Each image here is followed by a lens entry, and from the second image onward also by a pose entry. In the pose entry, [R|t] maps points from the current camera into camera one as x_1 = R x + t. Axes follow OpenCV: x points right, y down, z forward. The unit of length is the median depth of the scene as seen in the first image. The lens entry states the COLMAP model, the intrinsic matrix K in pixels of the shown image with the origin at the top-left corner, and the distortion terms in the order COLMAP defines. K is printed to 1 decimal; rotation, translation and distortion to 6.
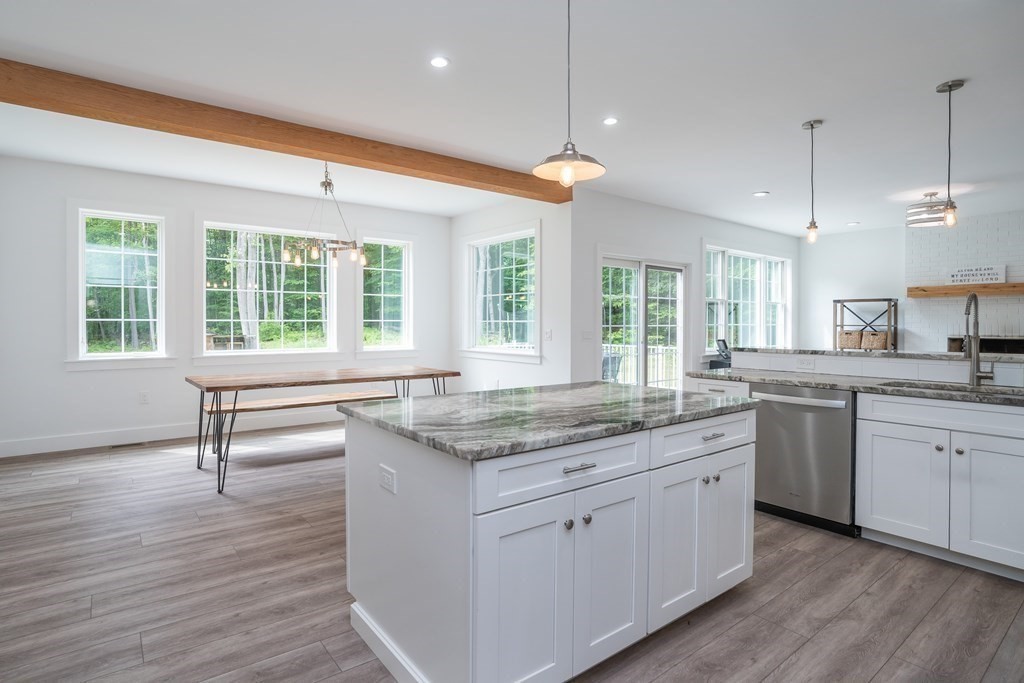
lens RADIAL K [[525.9, 0, 508.4], [0, 525.9, 323.3], [0, 0, 1]] dist [0.002323, 0.000919]
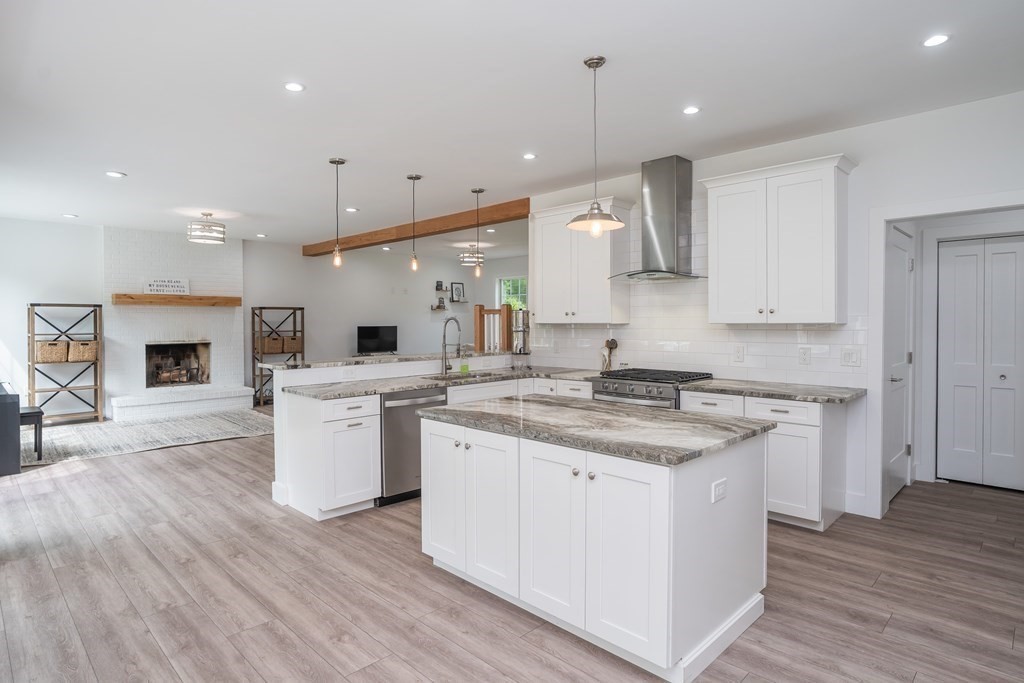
lens RADIAL K [[568.5, 0, 500.5], [0, 568.5, 326.7], [0, 0, 1]] dist [-0.043344, 0.028922]
pose [[-0.100321, -0.013289, 0.994866, -0.524095], [0.006735, 0.999879, 0.014035, -0.027687], [-0.994932, 0.008108, -0.100219, 0.624462]]
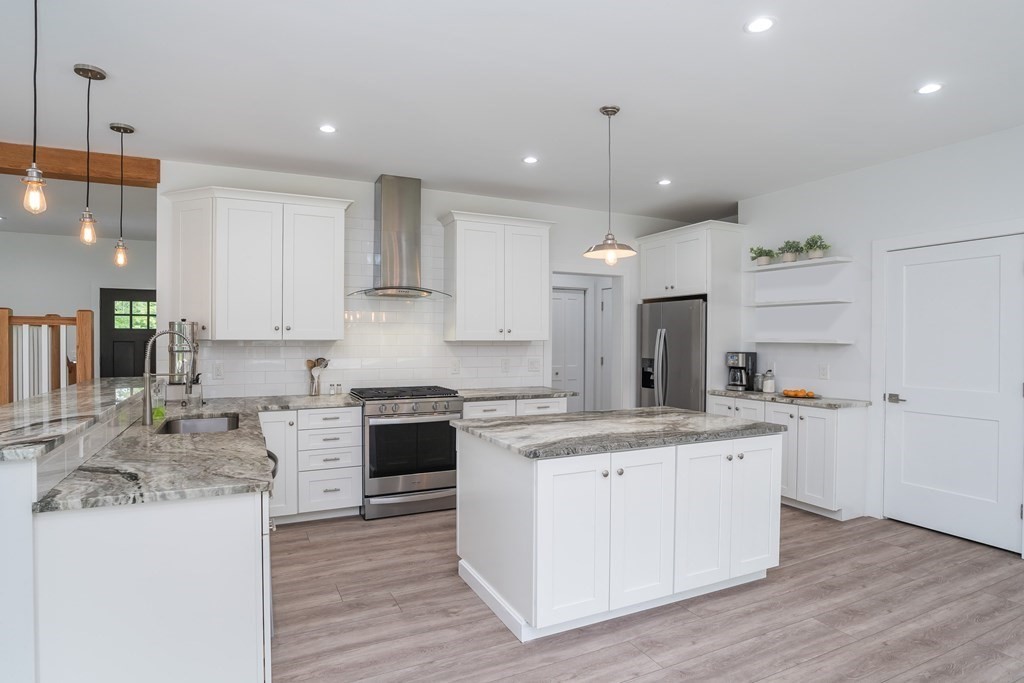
lens RADIAL K [[540.3, 0, 495.7], [0, 540.3, 340.6], [0, 0, 1]] dist [-0.031523, 0.001396]
pose [[-0.971954, -0.008901, 0.235003, 0.030731], [-0.007594, 0.999950, 0.006464, -0.025086], [-0.235049, 0.004498, -0.971973, 1.112938]]
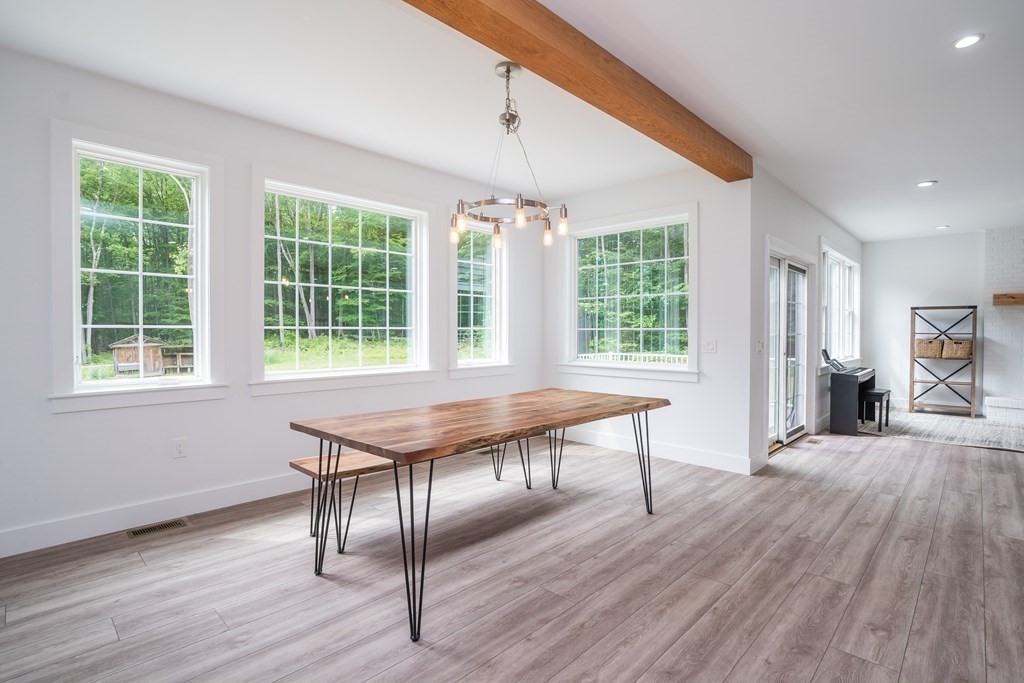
lens RADIAL K [[497.9, 0, 529.7], [0, 497.9, 336.6], [0, 0, 1]] dist [-0.000781, 0.000112]
pose [[0.987494, -0.002483, 0.157636, -0.376221], [0.000947, 0.999951, 0.009815, 0.000248], [-0.157653, -0.009543, 0.987448, 0.346874]]
